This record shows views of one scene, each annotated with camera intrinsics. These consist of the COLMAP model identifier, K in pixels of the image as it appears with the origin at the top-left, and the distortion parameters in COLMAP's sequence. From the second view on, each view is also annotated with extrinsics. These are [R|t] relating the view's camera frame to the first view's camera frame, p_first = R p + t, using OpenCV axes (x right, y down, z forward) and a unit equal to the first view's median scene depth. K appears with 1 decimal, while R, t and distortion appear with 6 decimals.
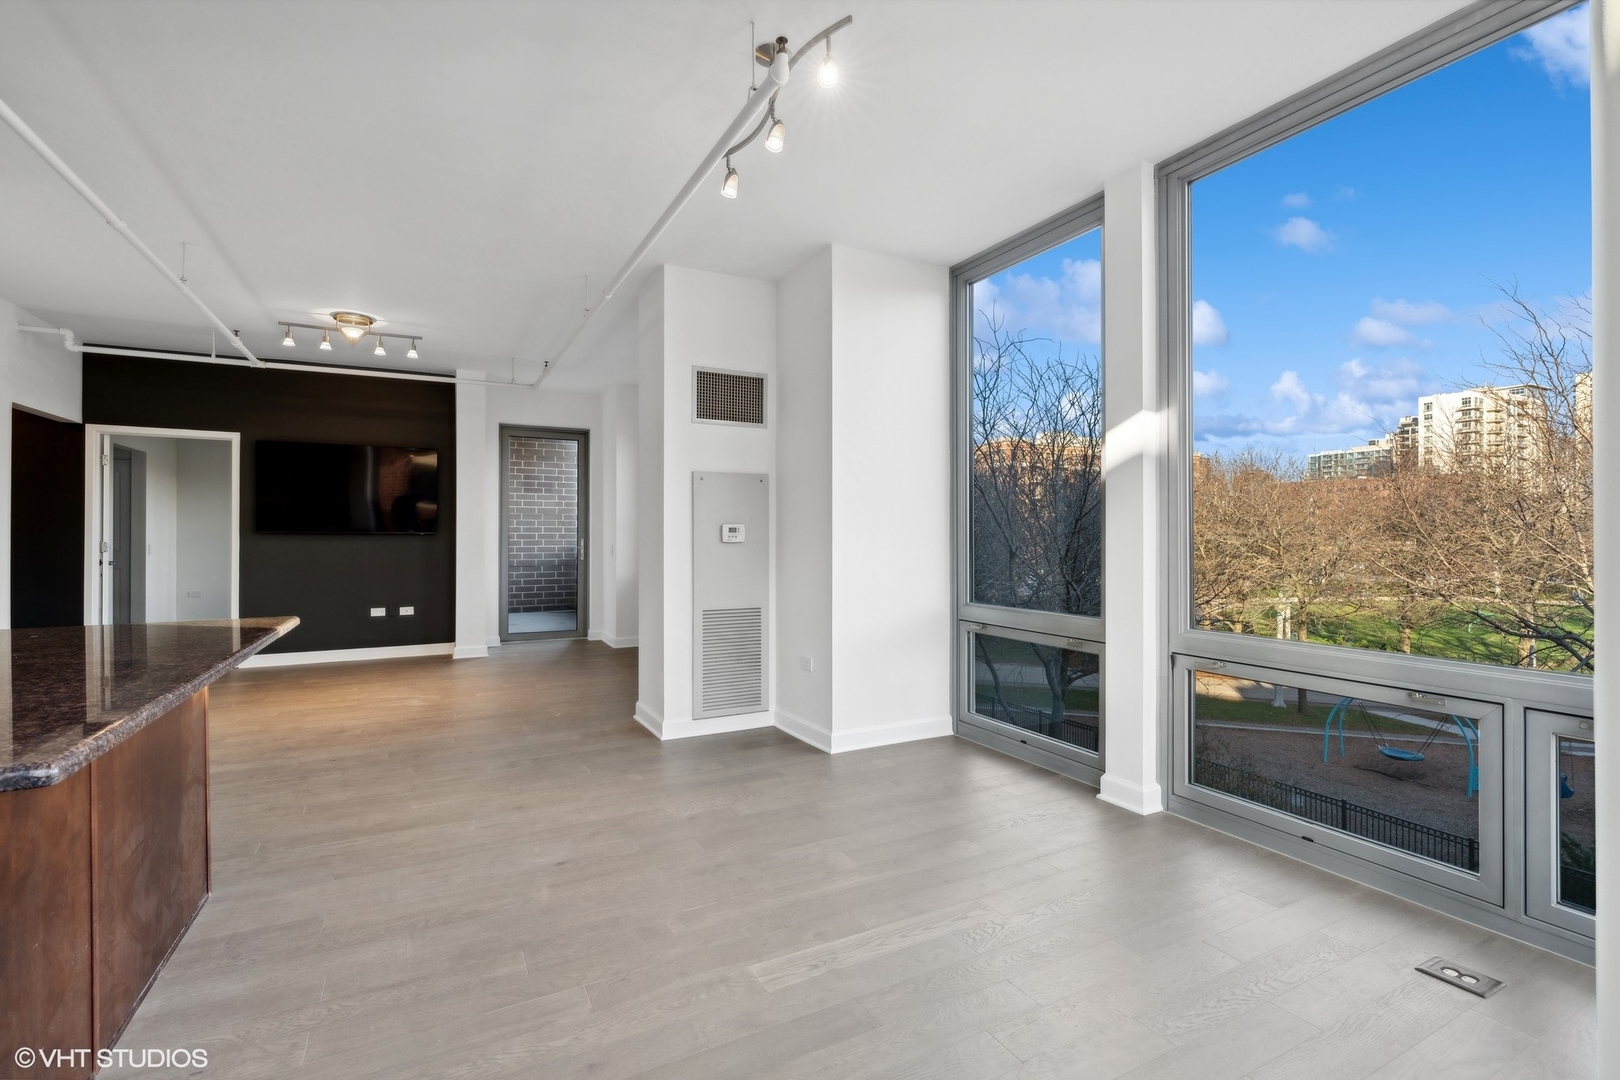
lens RADIAL K [[731.5, 0, 804.6], [0, 731.5, 537.0], [0, 0, 1]] dist [-0.003779, -0.000038]
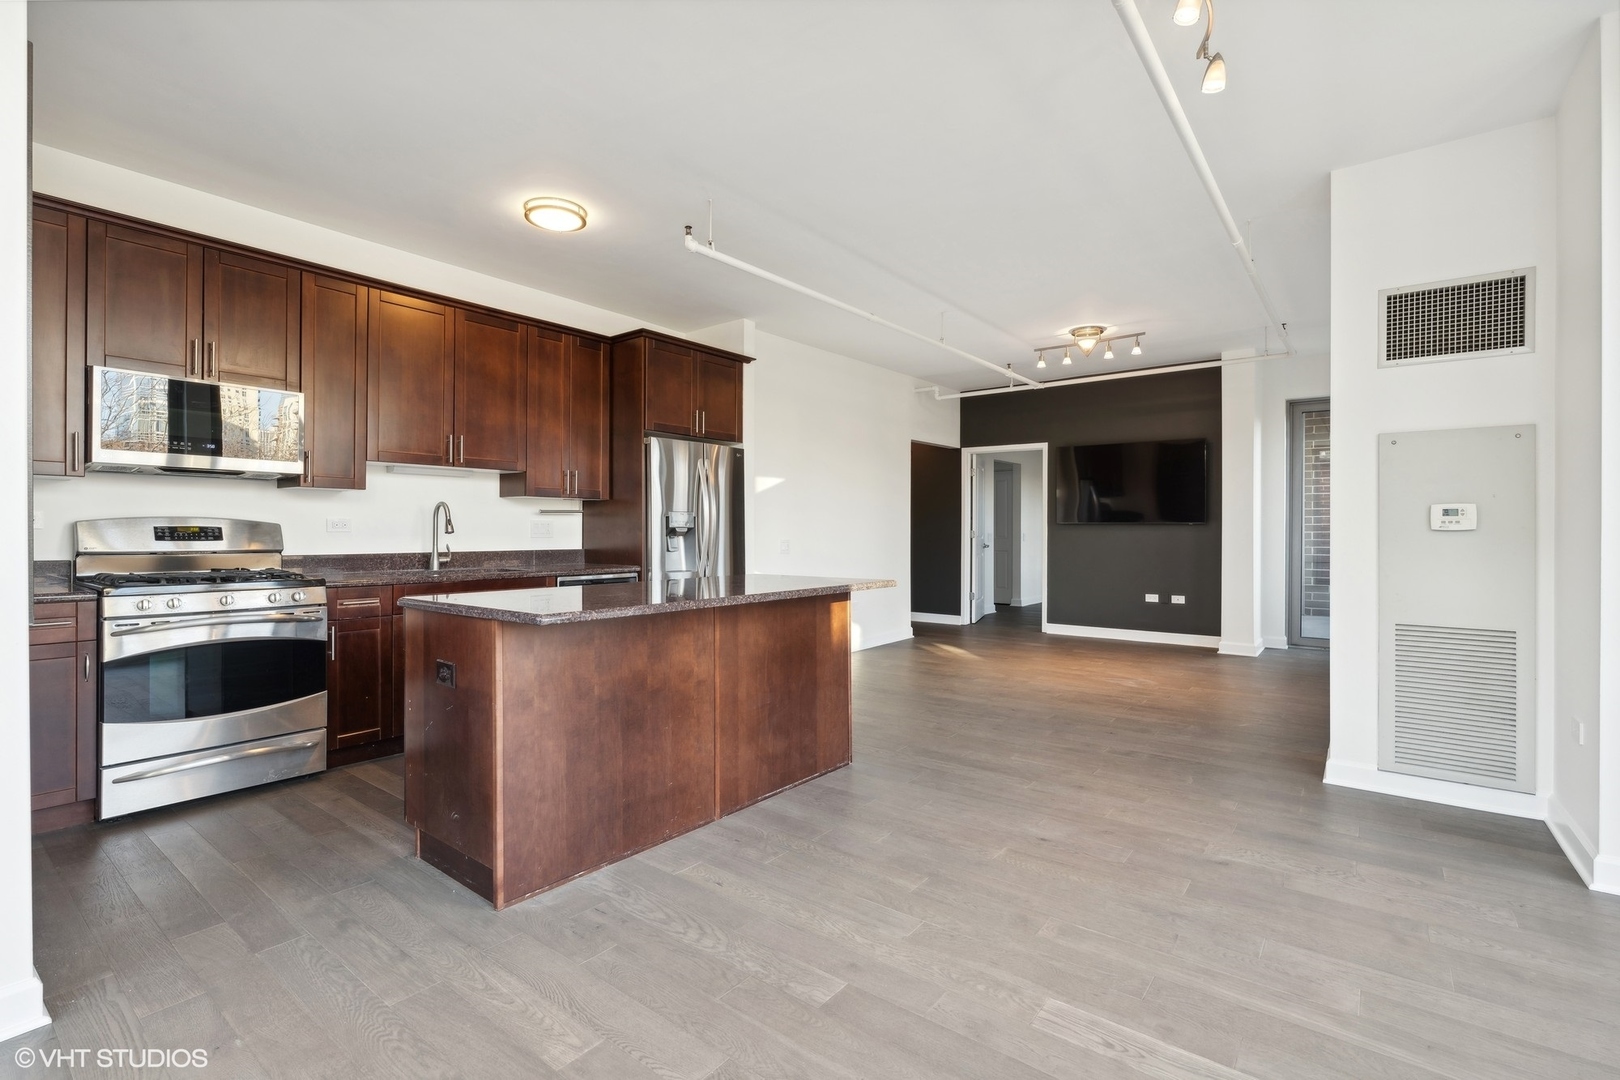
lens RADIAL K [[737.3, 0, 810.0], [0, 737.3, 540.0], [0, 0, 1]] dist [-0.000336, -0.000073]
pose [[0.415515, 0.013418, -0.909487, 0.273299], [-0.002466, 0.999904, 0.013626, 0.008270], [0.909583, -0.003419, 0.415508, 0.161821]]
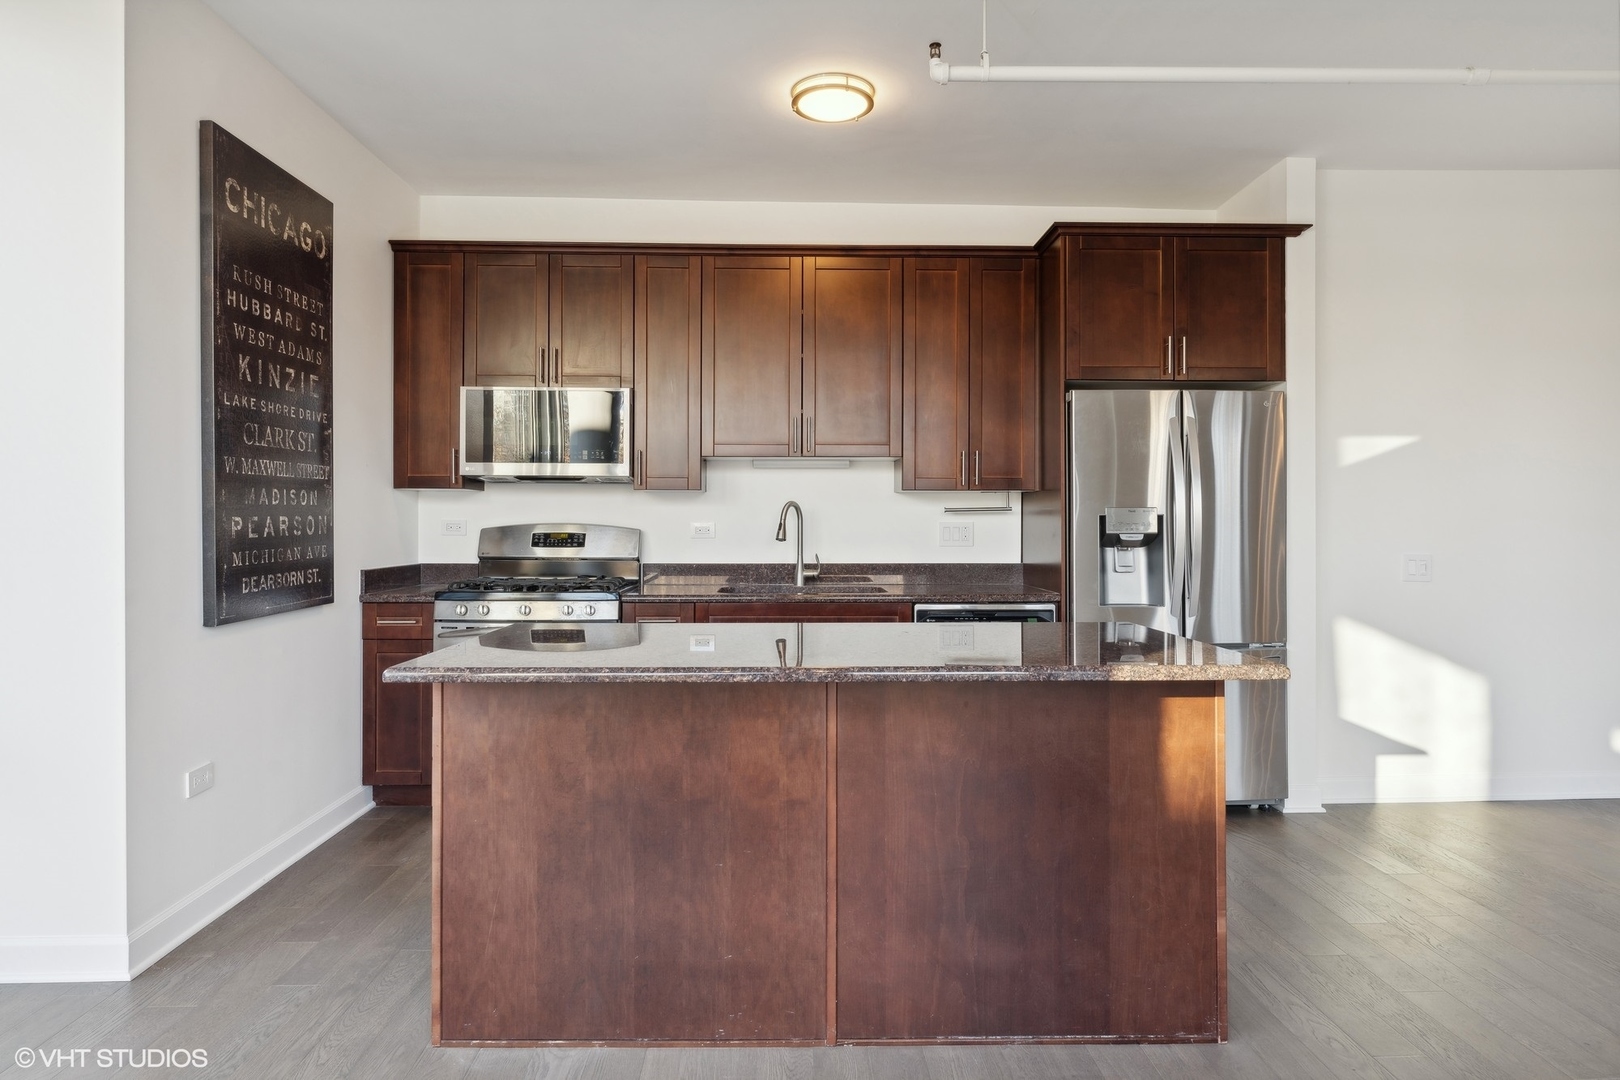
lens RADIAL K [[953.7, 0, 814.0], [0, 953.7, 526.0], [0, 0, 1]] dist [-0.004207, -0.000491]
pose [[-0.434848, 0.003259, -0.900498, 0.095634], [-0.000857, 0.999992, 0.004032, -0.004838], [0.900504, 0.002525, -0.434841, 0.559404]]
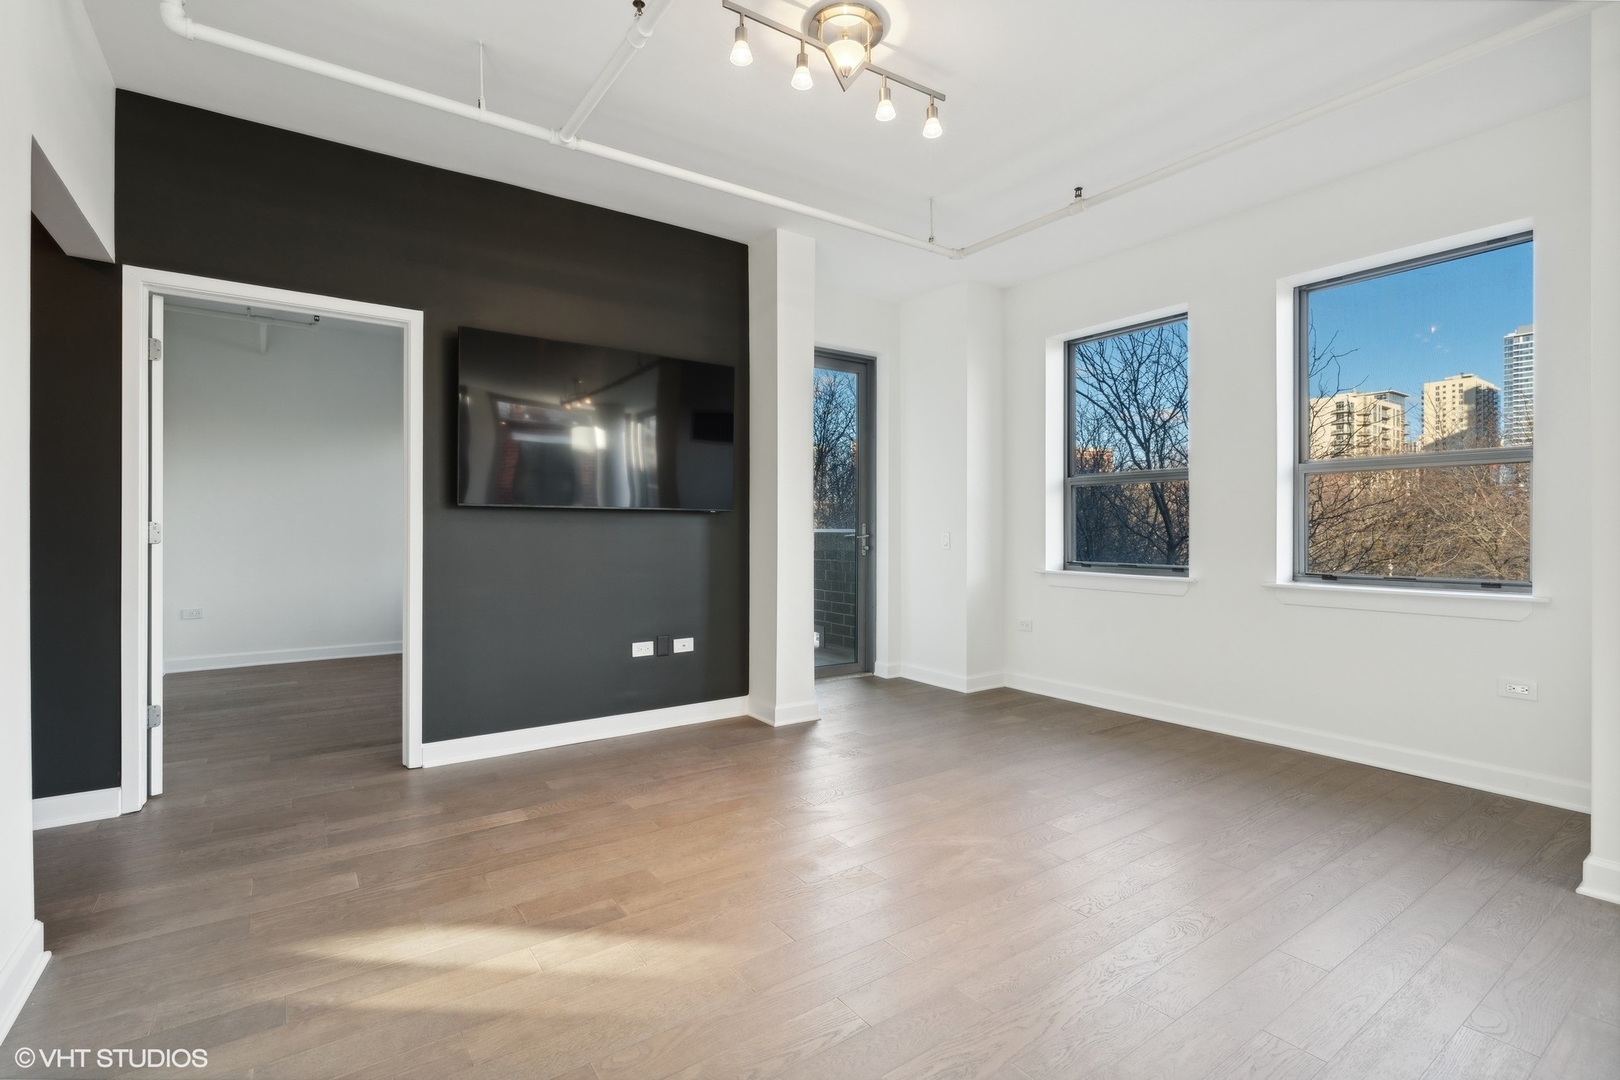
lens RADIAL K [[751.9, 0, 808.3], [0, 751.9, 525.3], [0, 0, 1]] dist [0.000367, 0.009806]
pose [[0.993881, 0.008106, 0.110163, -0.791867], [-0.008165, 0.999967, 0.000083, 0.009241], [-0.110158, -0.000982, 0.993914, 0.619520]]
